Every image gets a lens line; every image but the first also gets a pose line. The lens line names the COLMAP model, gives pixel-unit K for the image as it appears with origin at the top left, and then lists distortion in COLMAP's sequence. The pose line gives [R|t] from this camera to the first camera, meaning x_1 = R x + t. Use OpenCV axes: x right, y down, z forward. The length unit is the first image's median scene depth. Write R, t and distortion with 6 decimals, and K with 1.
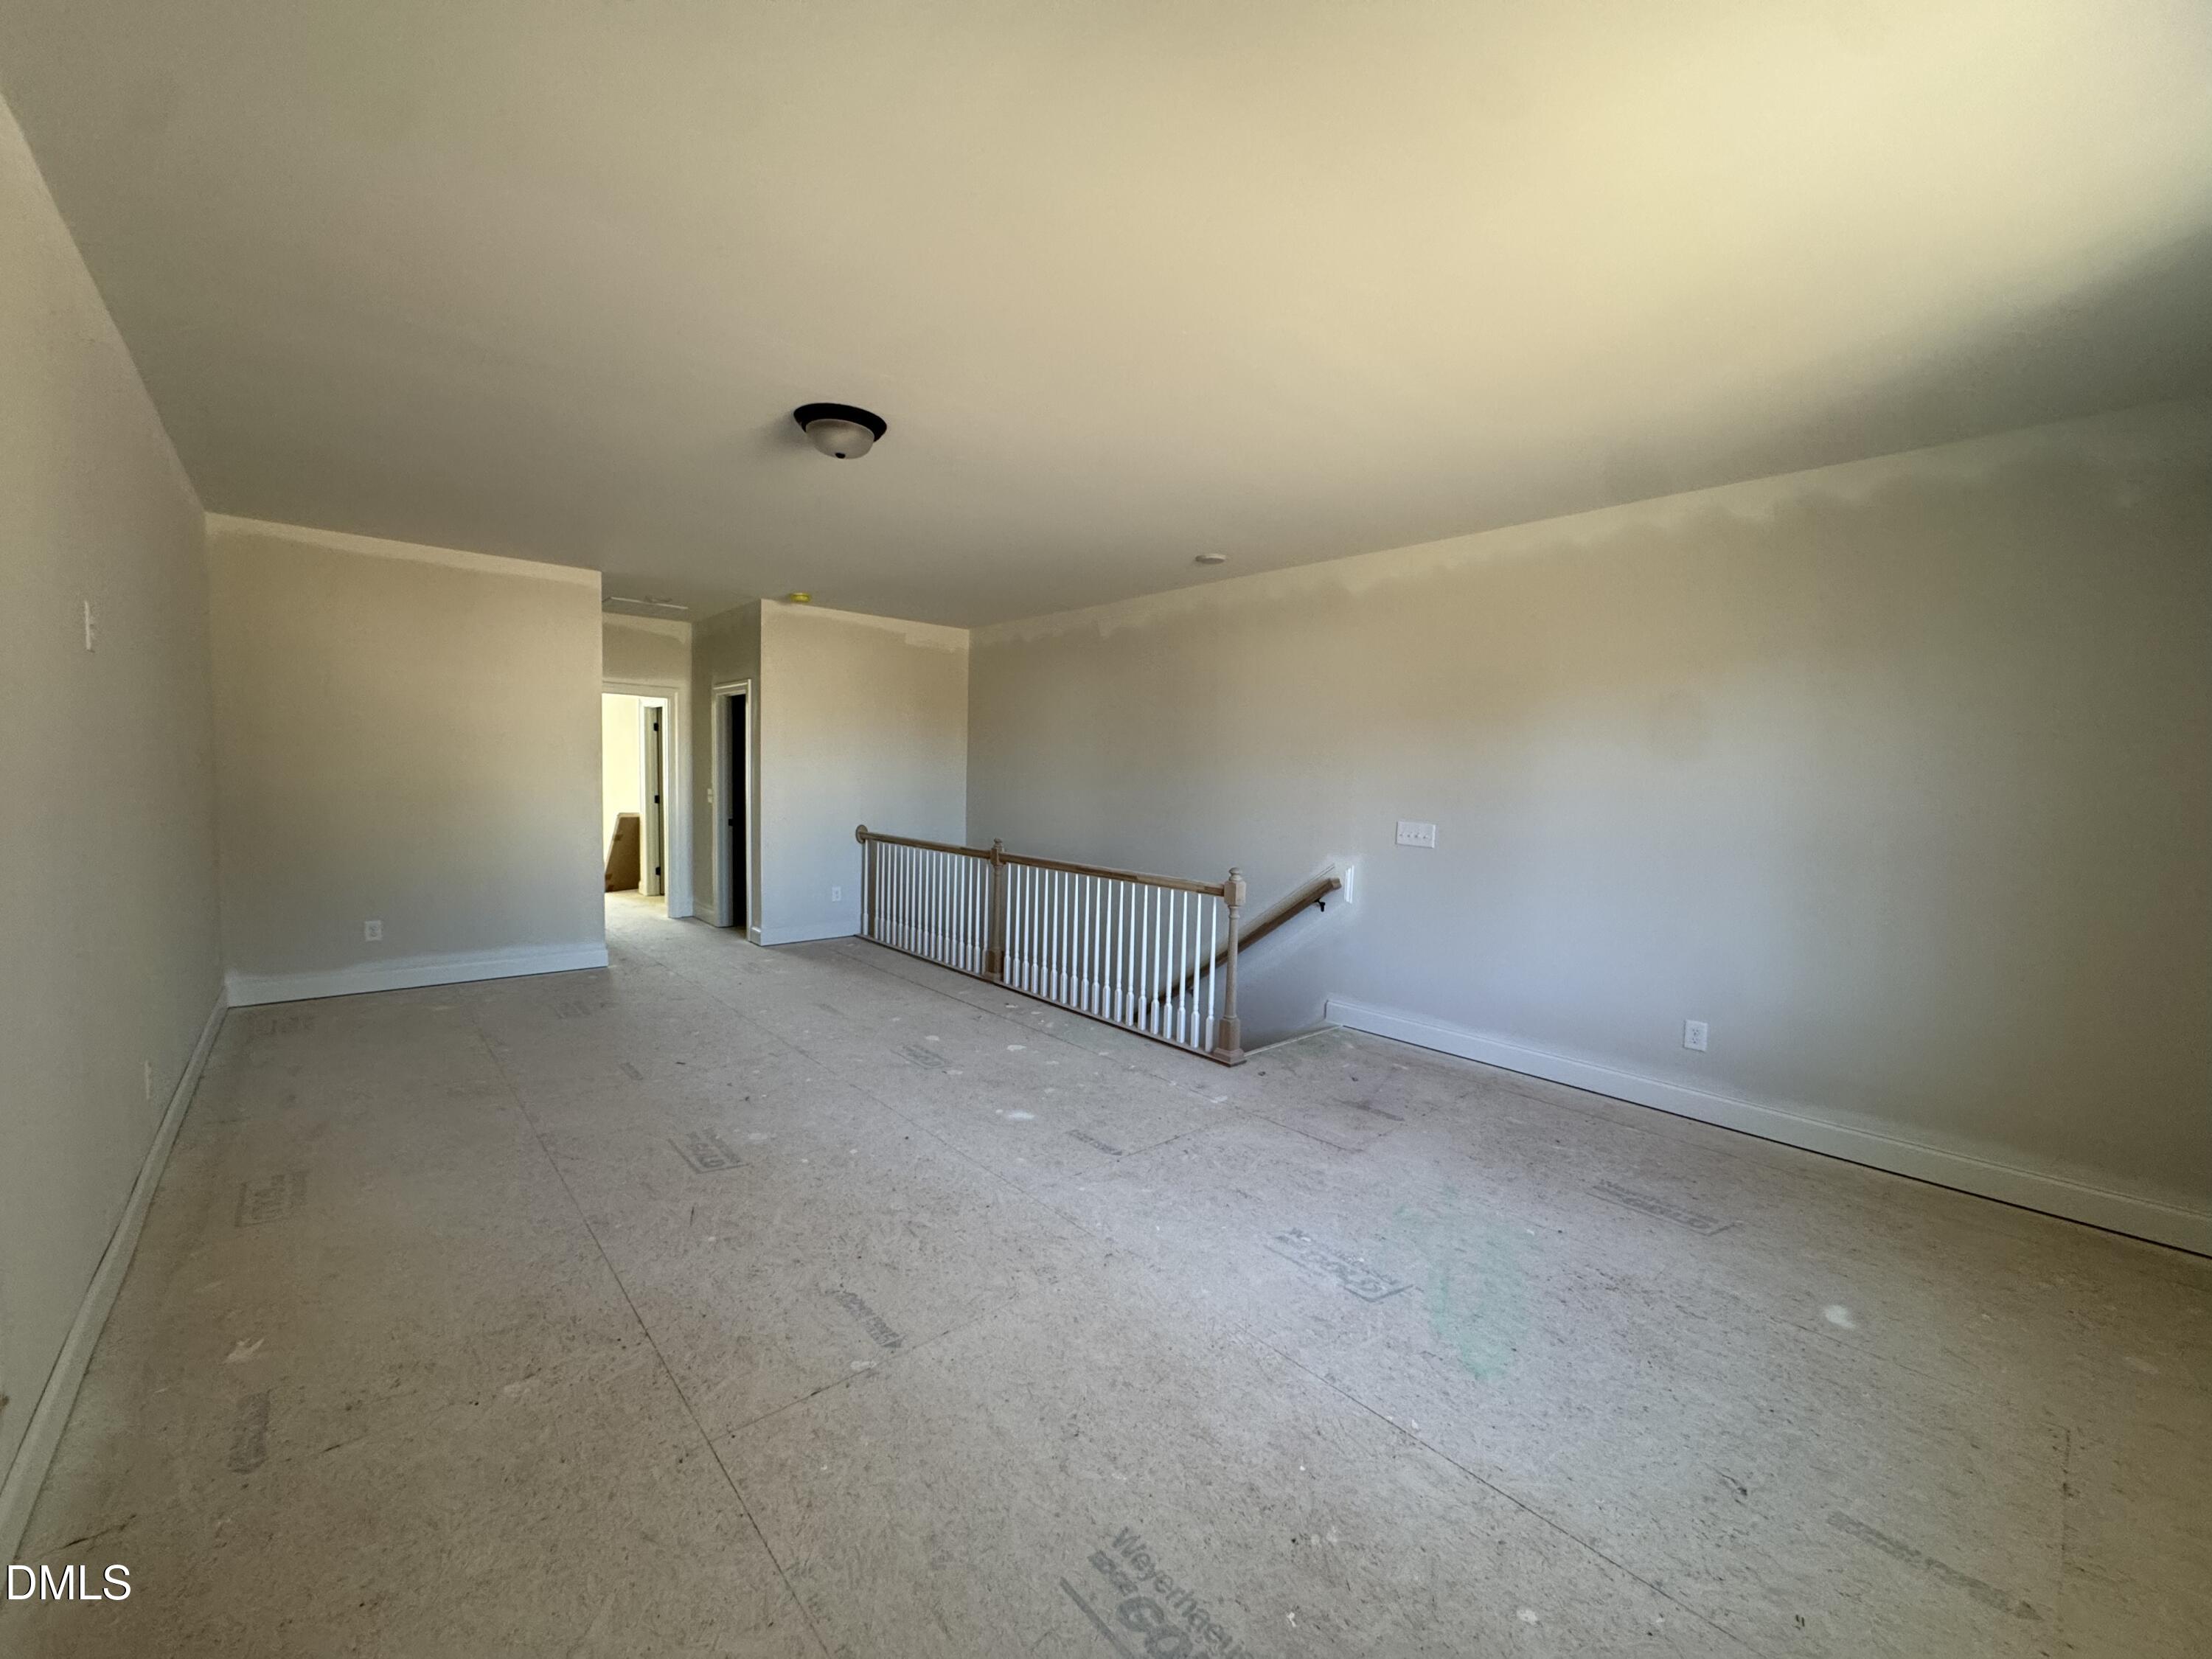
lens RADIAL K [[884.7, 0, 1104.3], [0, 884.7, 830.4], [0, 0, 1]] dist [-0.001211, -0.000056]
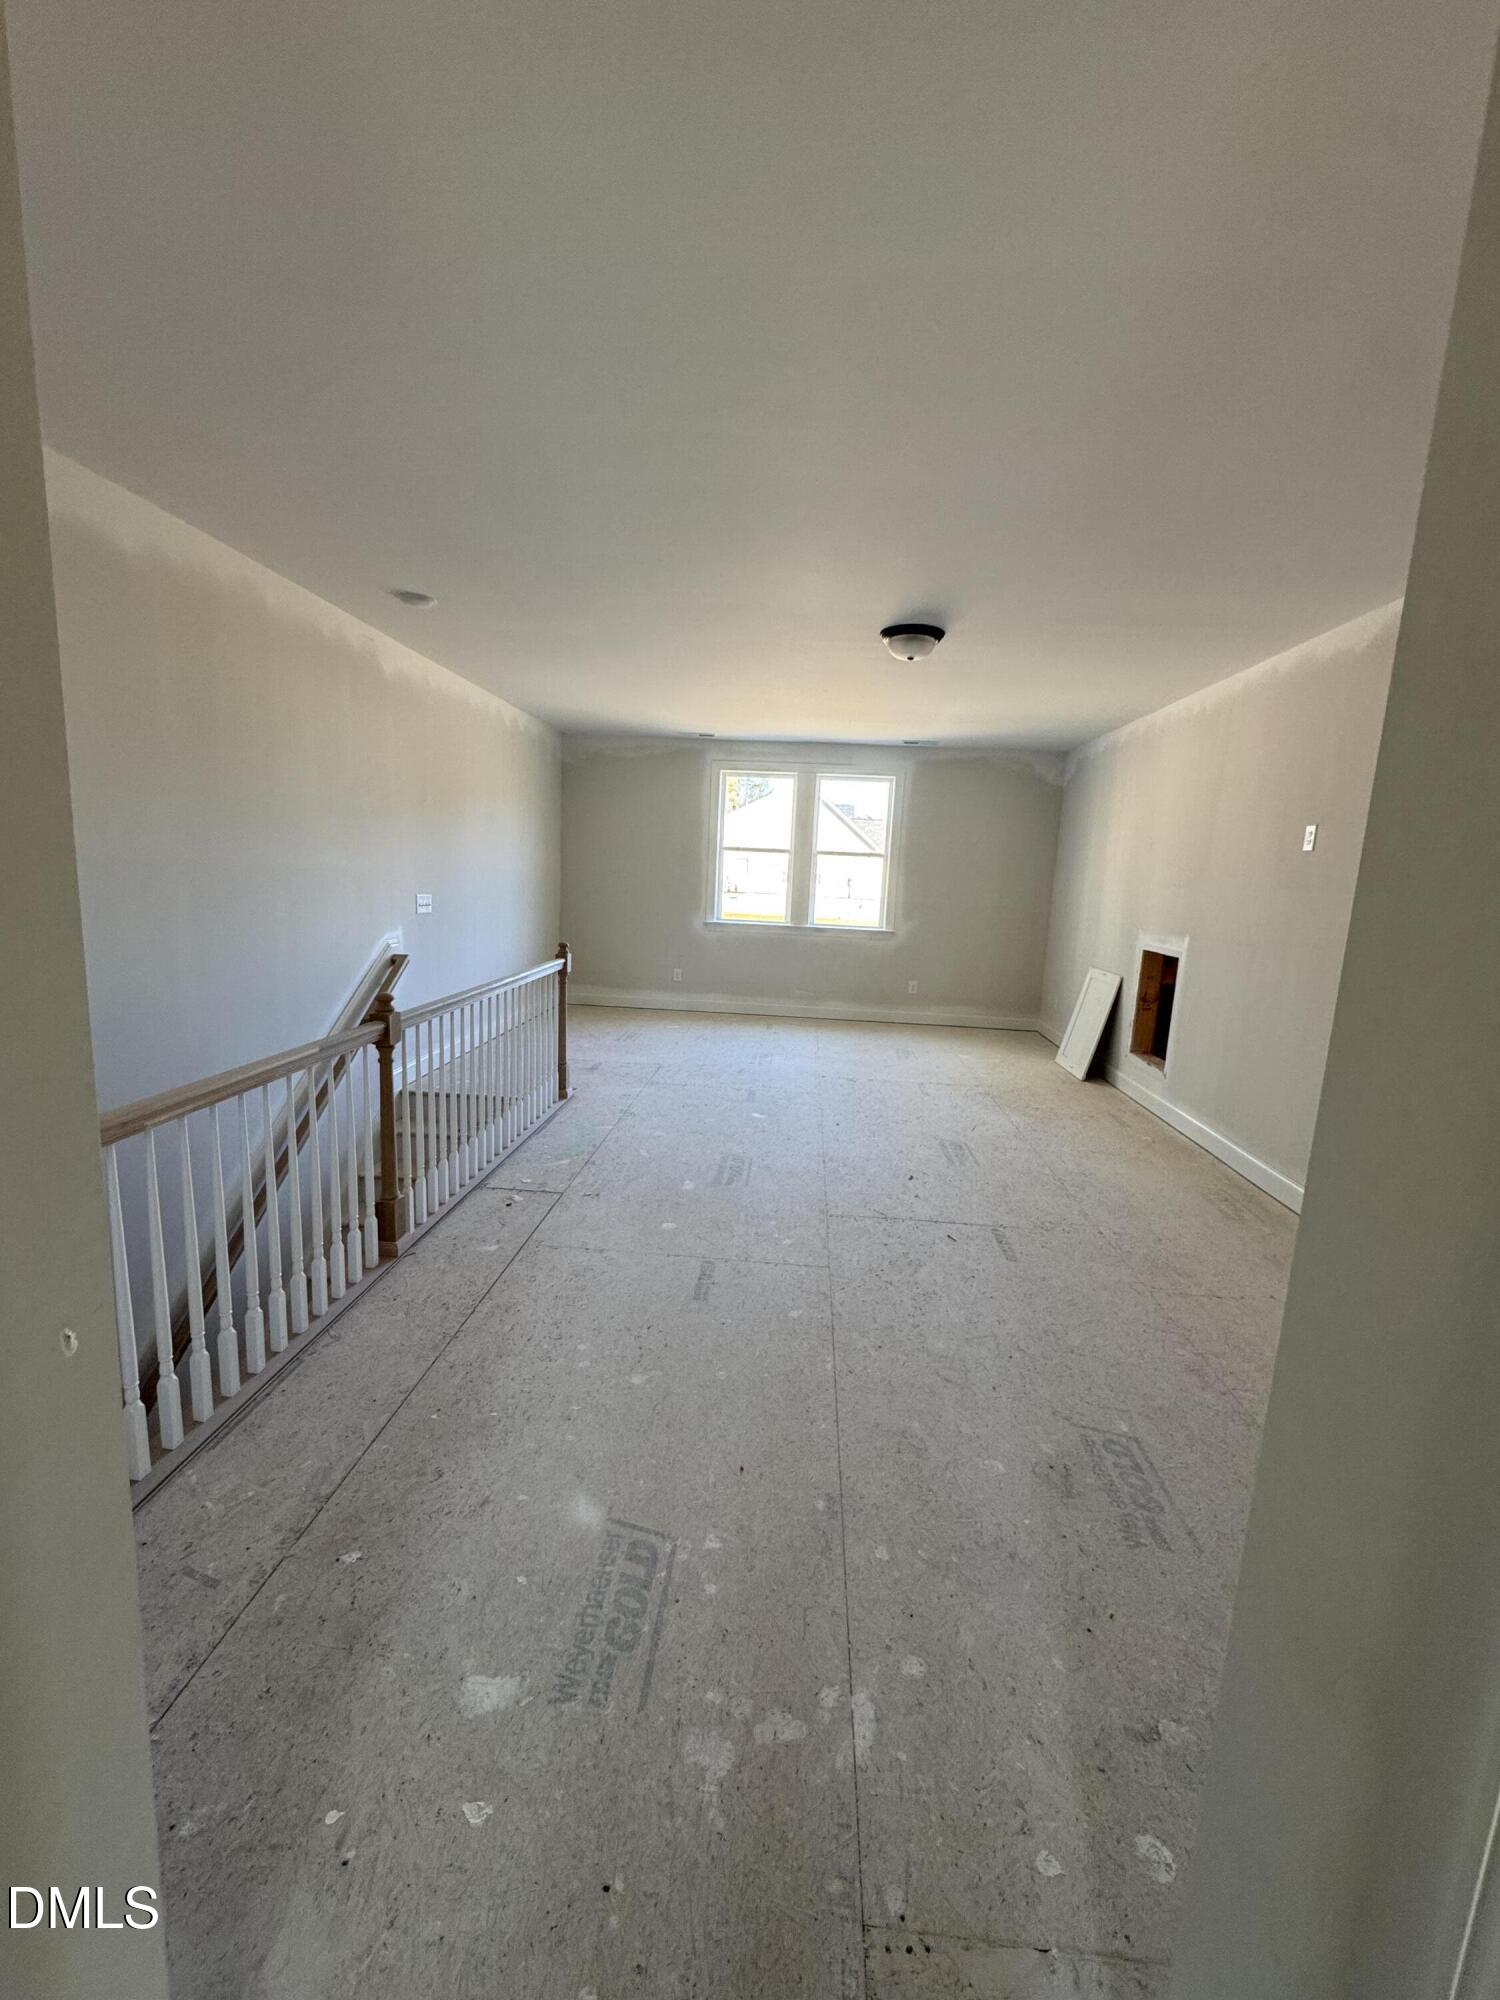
lens RADIAL K [[800.0, 0, 747.7], [0, 800.0, 1003.2], [0, 0, 1]] dist [-0.001211, -0.000056]
pose [[-0.697848, -0.176964, 0.694040, -0.814720], [-0.020077, 0.973450, 0.228019, -0.133405], [-0.715964, 0.145188, -0.682873, 1.590162]]
